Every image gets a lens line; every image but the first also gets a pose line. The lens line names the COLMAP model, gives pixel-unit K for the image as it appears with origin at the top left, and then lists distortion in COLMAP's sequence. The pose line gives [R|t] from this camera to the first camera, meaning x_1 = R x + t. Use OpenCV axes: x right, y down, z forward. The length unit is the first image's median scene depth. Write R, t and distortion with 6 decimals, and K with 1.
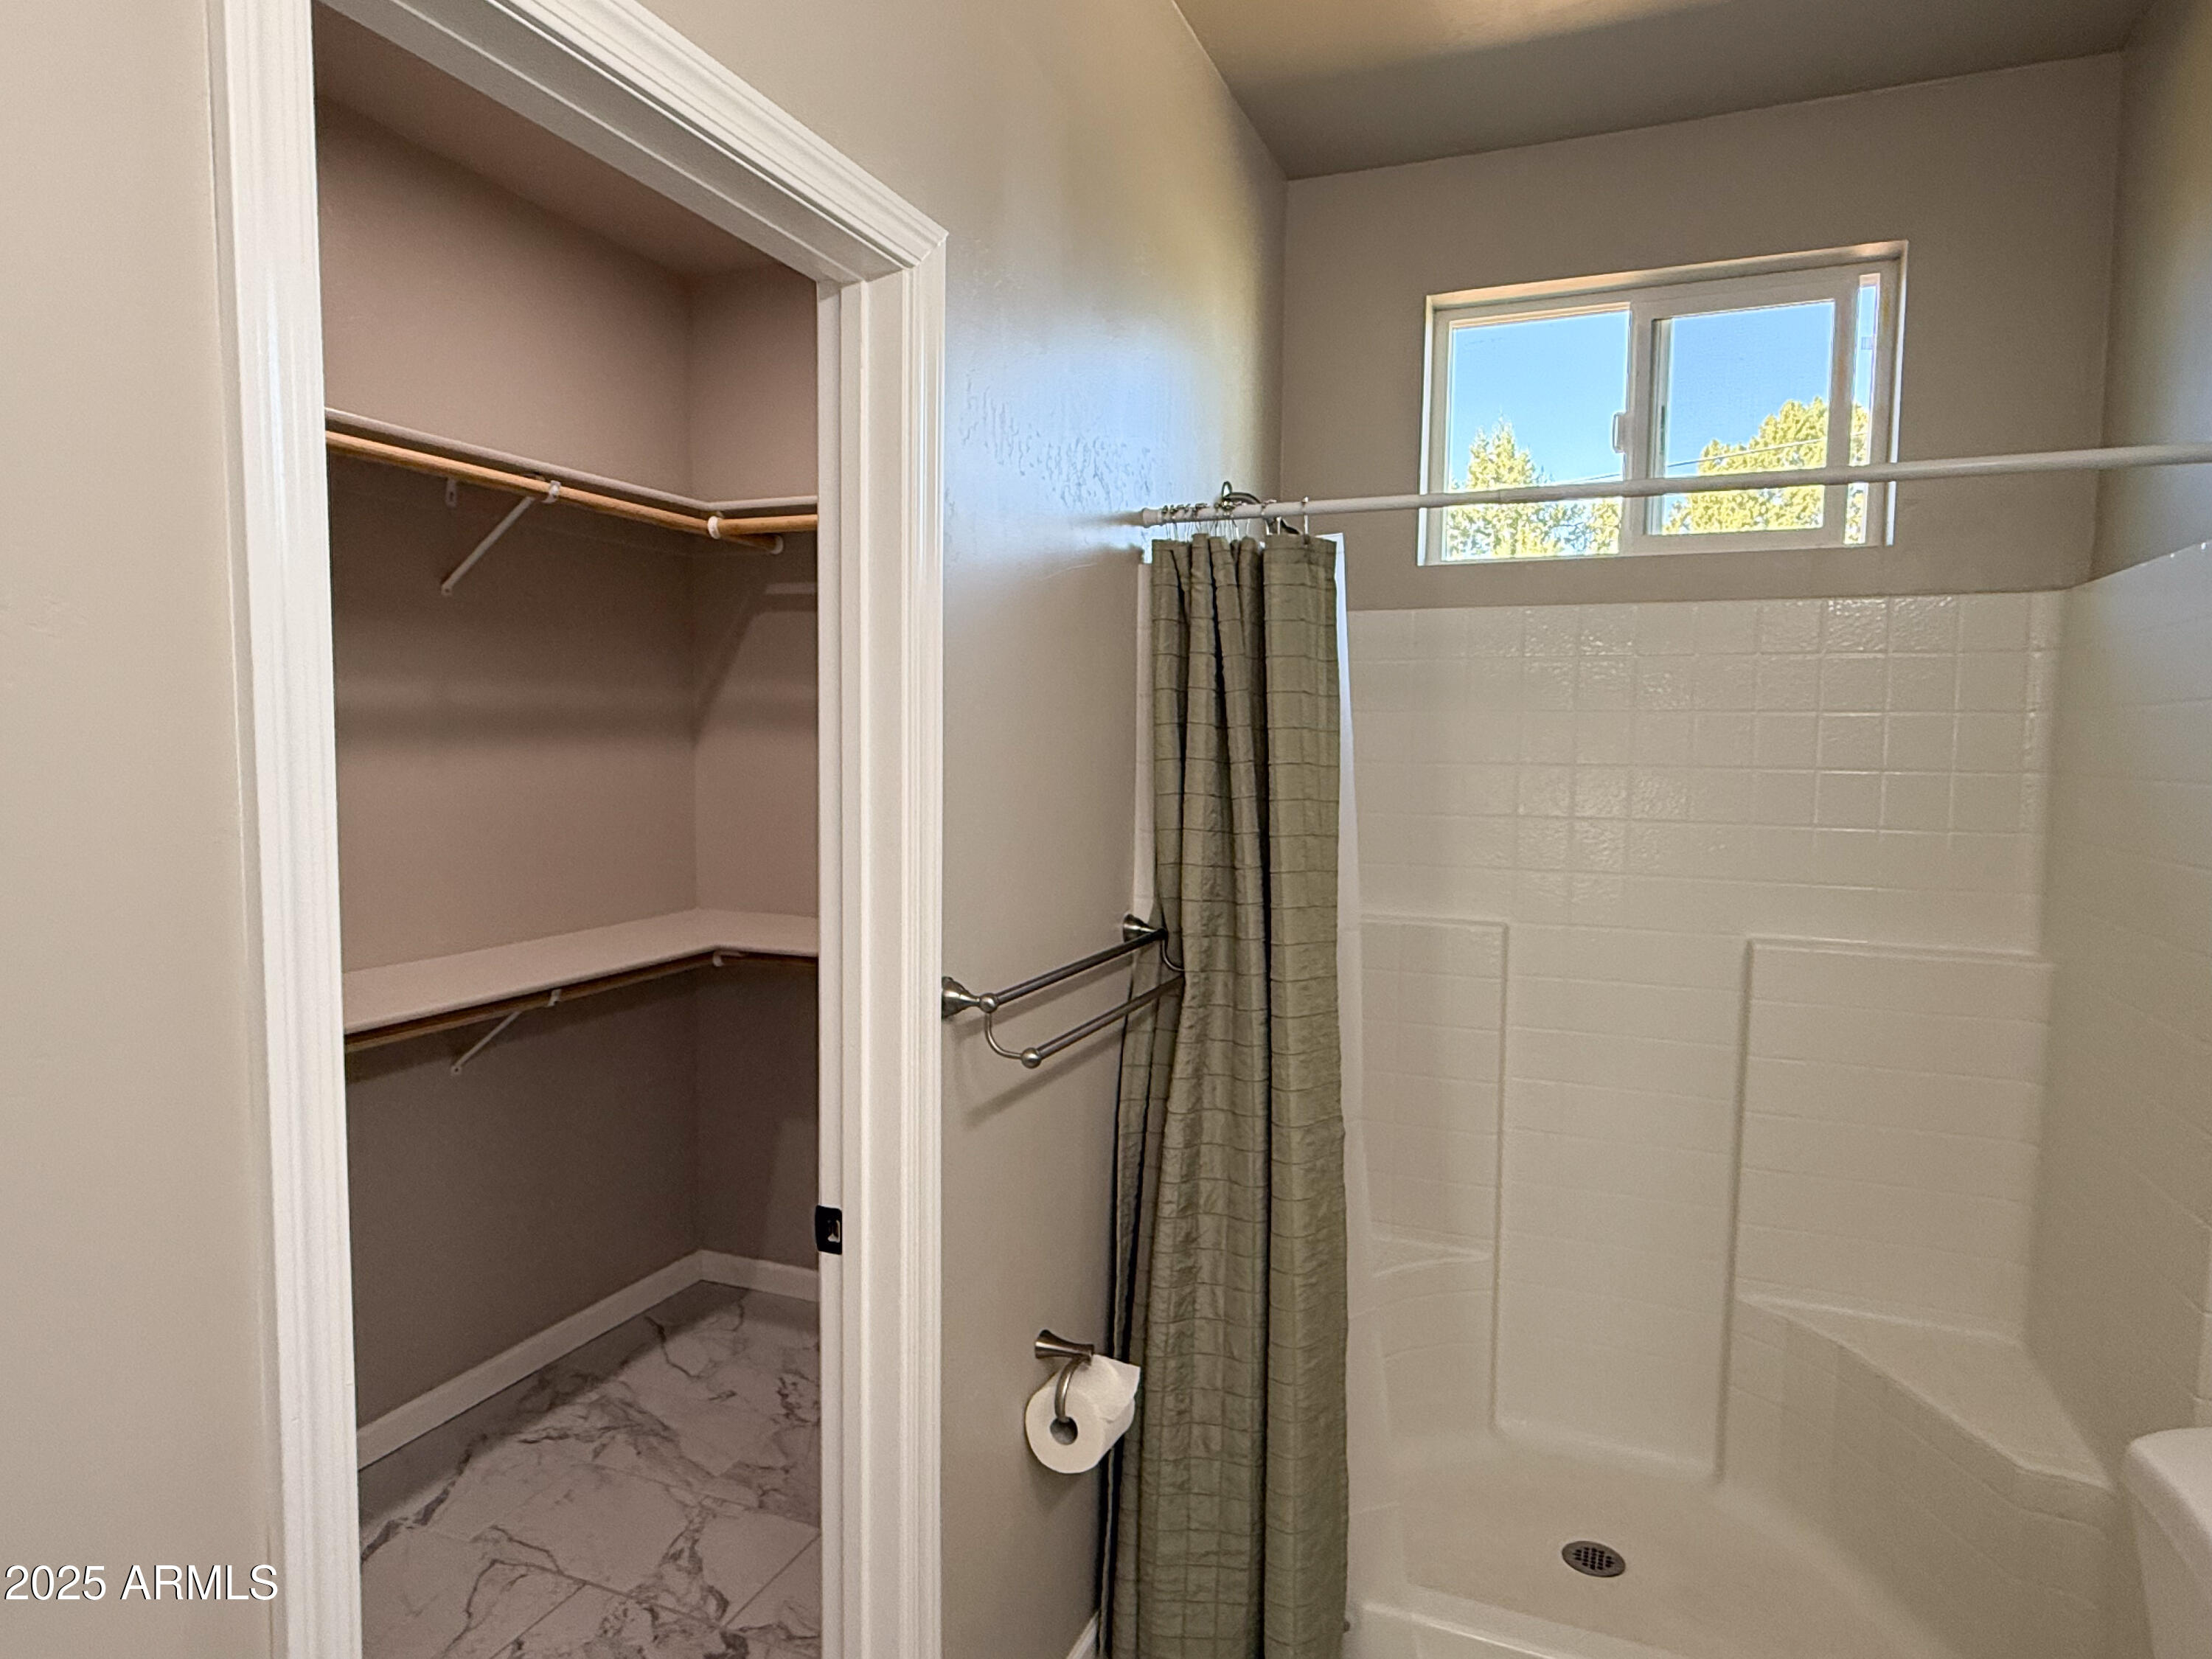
lens RADIAL K [[1312.4, 0, 1093.7], [0, 1312.4, 830.3], [0, 0, 1]] dist [-0.003614, 0.000516]
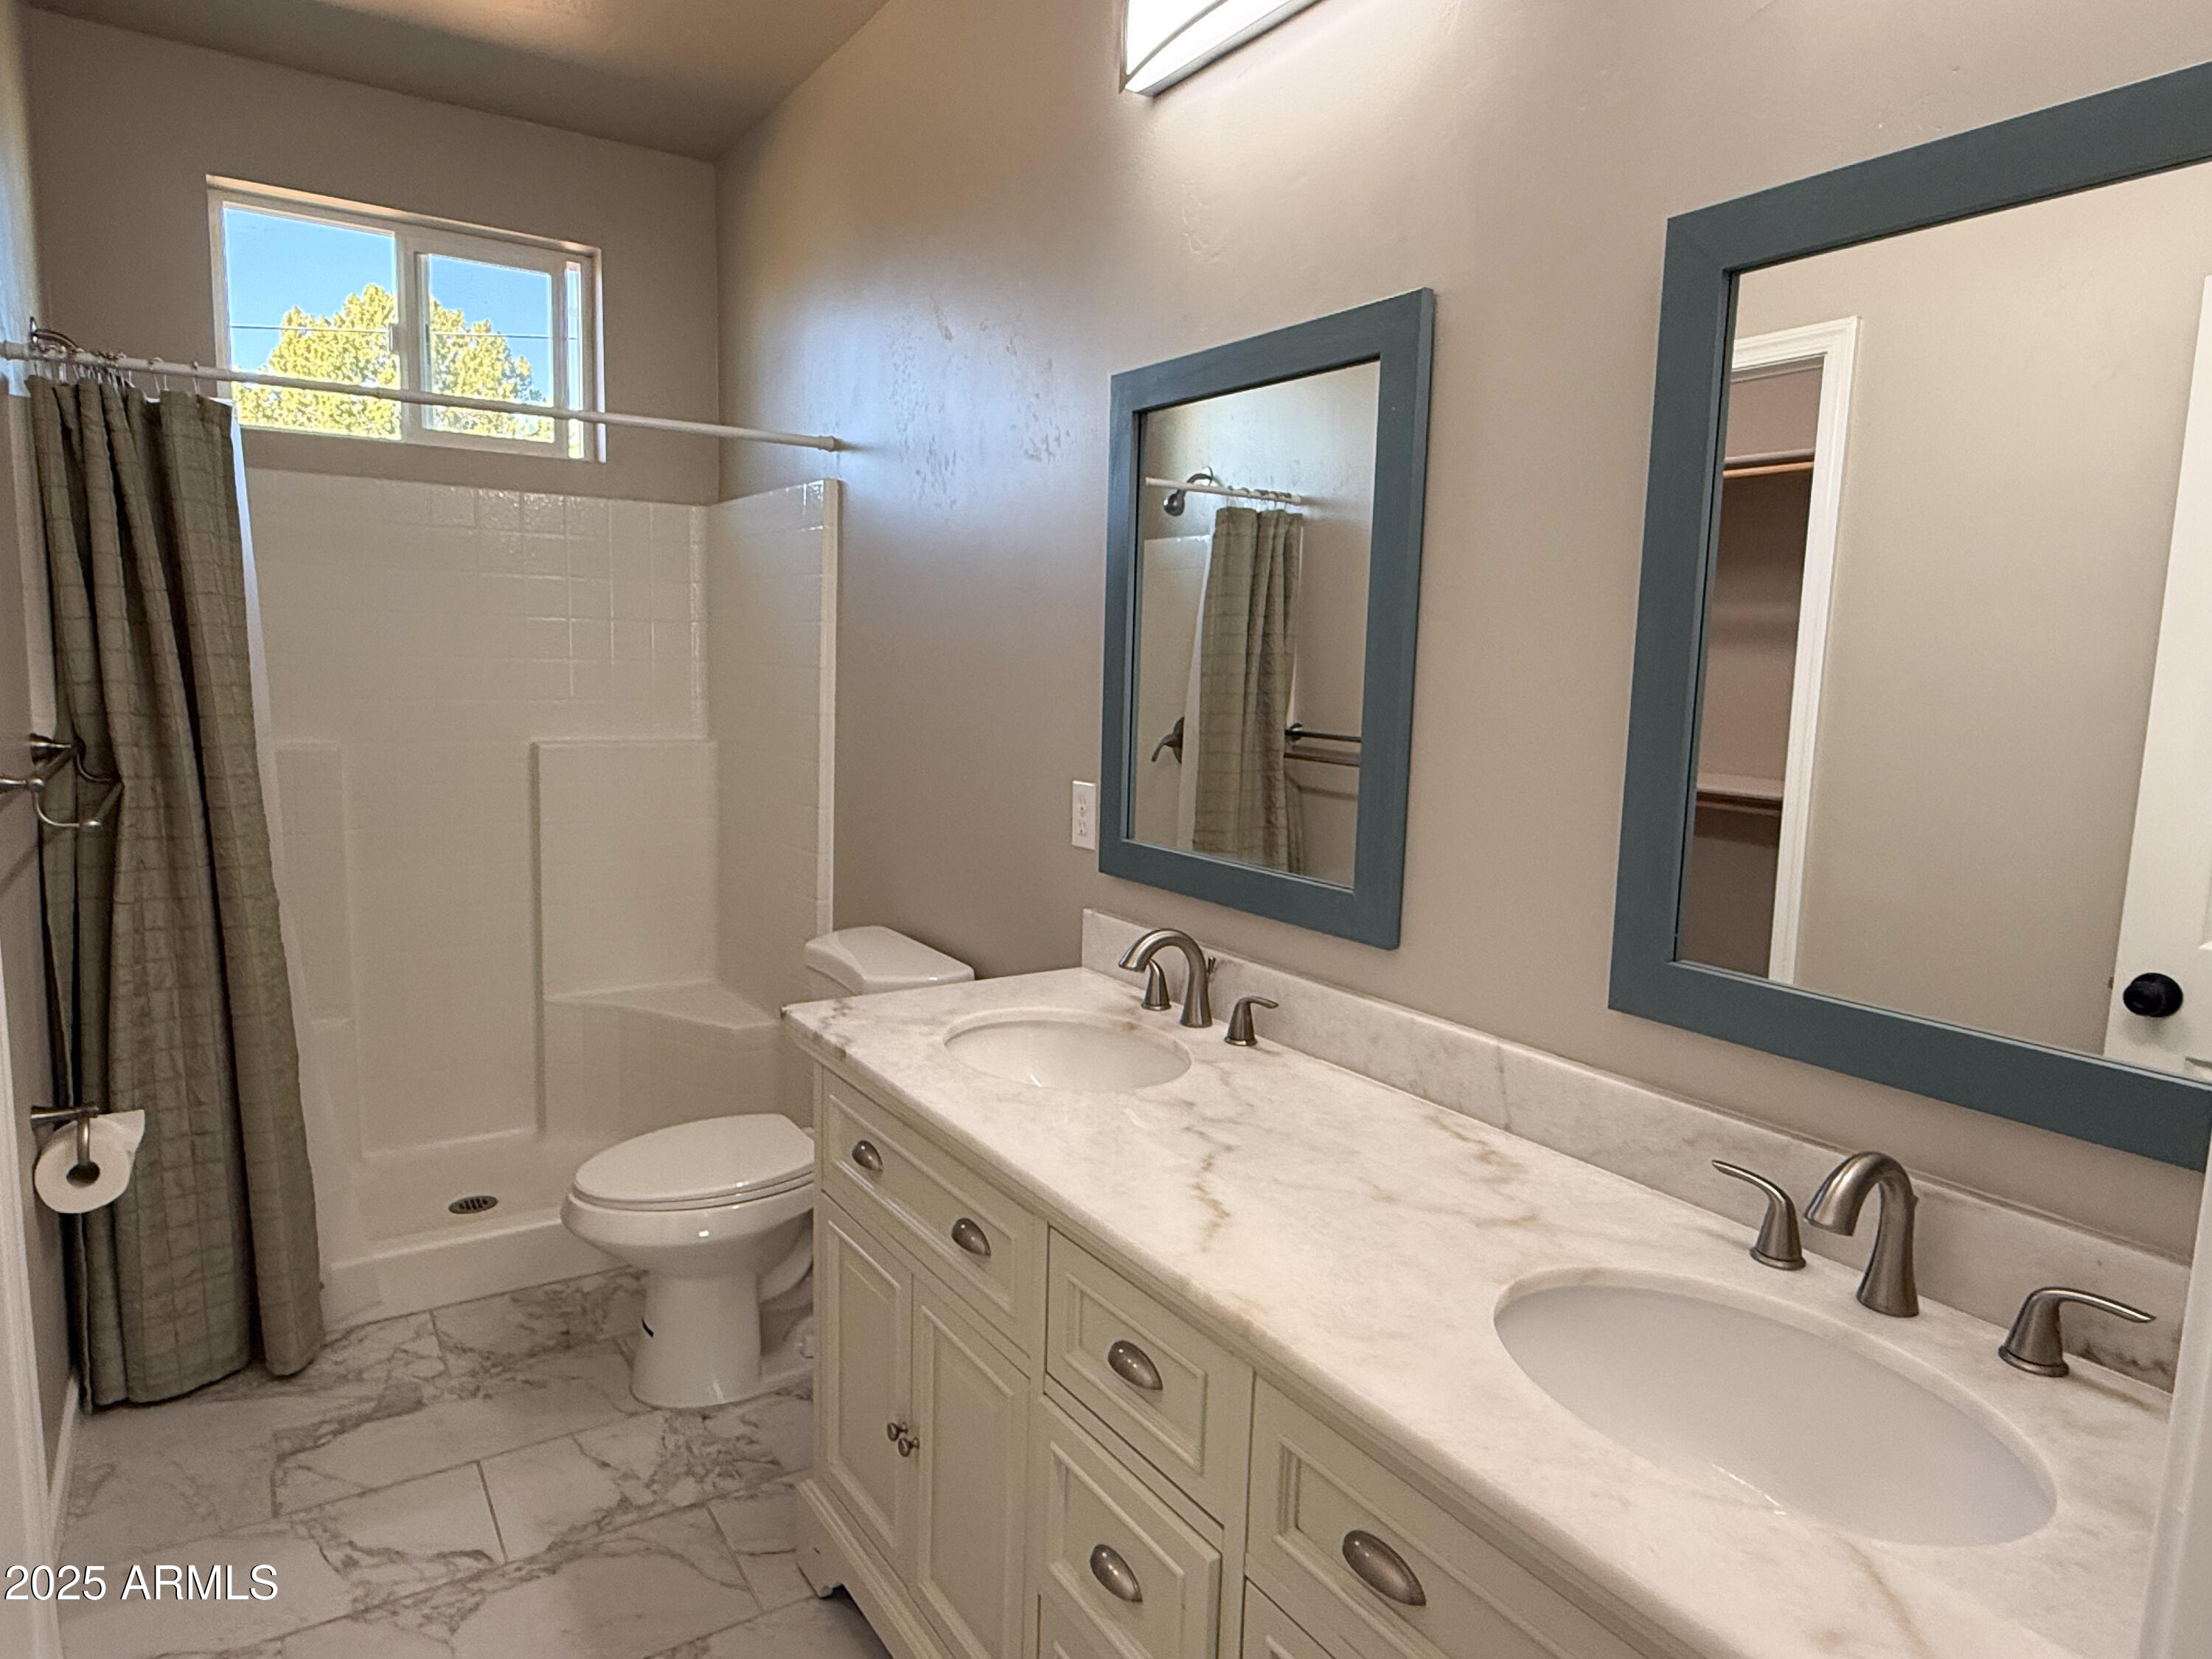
lens RADIAL K [[1312.4, 0, 1093.7], [0, 1312.4, 830.3], [0, 0, 1]] dist [-0.003614, 0.000516]
pose [[0.551461, -0.106062, 0.827431, -0.389358], [0.036351, 0.993998, 0.103186, 0.065223], [-0.833408, -0.026825, 0.552006, -0.303654]]
